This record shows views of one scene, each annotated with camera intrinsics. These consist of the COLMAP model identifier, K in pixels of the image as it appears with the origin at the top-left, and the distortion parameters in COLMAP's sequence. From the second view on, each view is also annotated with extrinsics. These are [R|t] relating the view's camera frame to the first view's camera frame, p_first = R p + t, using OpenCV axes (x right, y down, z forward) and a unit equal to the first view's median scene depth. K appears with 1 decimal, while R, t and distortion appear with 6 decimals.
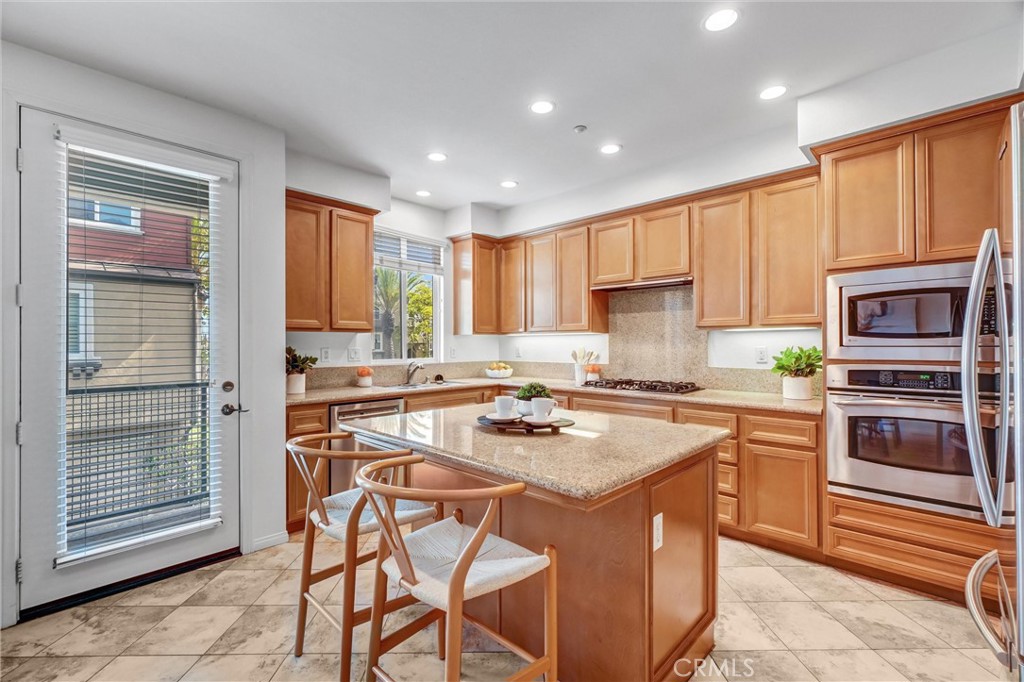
lens RADIAL K [[453.5, 0, 512.0], [0, 453.5, 343.9], [0, 0, 1]] dist [-0.001182, 0.001902]
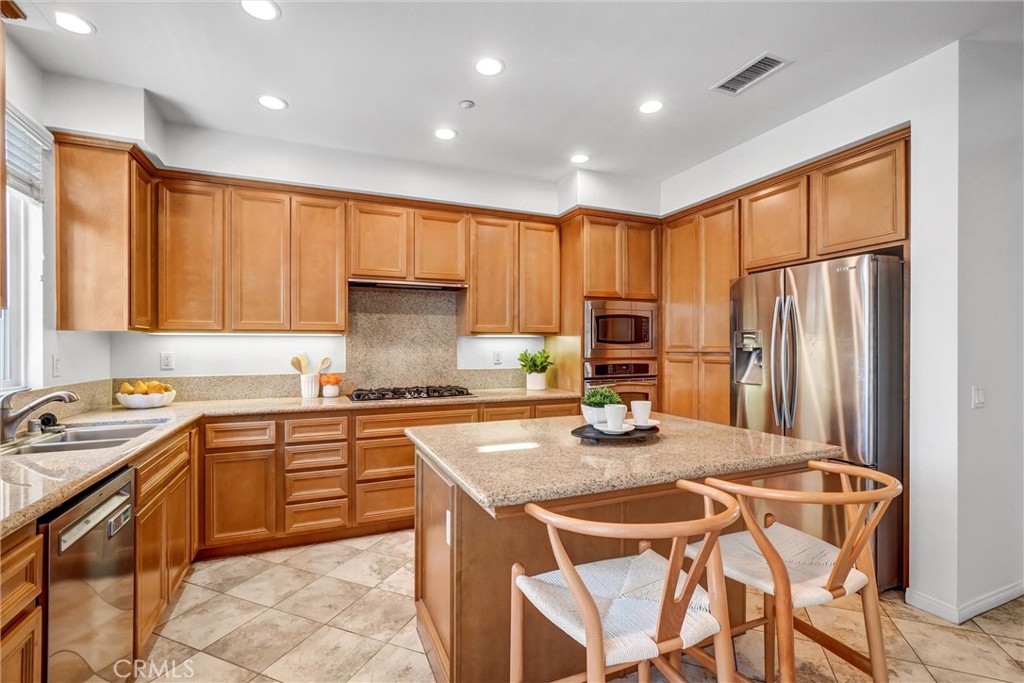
lens RADIAL K [[453.5, 0, 491.9], [0, 453.5, 349.5], [0, 0, 1]] dist [-0.001182, 0.001902]
pose [[0.400606, -0.001511, 0.916249, -0.520049], [0.003586, 0.999994, 0.000081, 0.003517], [-0.916244, 0.003253, 0.400609, 0.490285]]
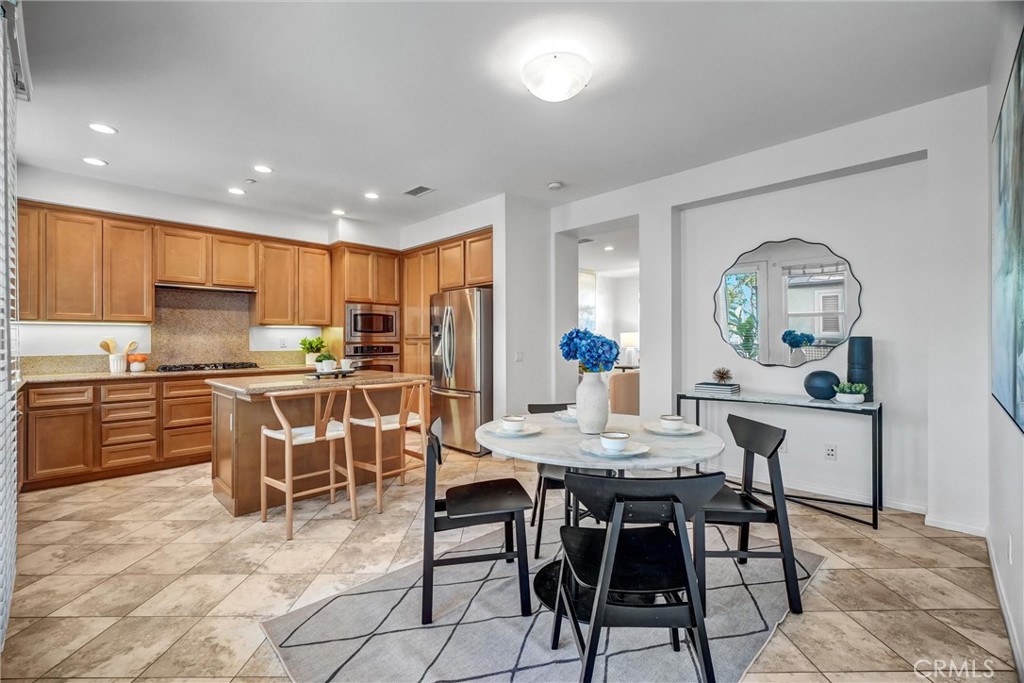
lens RADIAL K [[453.5, 0, 508.9], [0, 453.5, 340.6], [0, 0, 1]] dist [-0.001182, 0.001902]
pose [[0.006901, 0.004866, 0.999964, -1.023413], [0.007562, 0.999959, -0.004918, 0.030028], [-0.999948, 0.007596, 0.006864, 0.150736]]
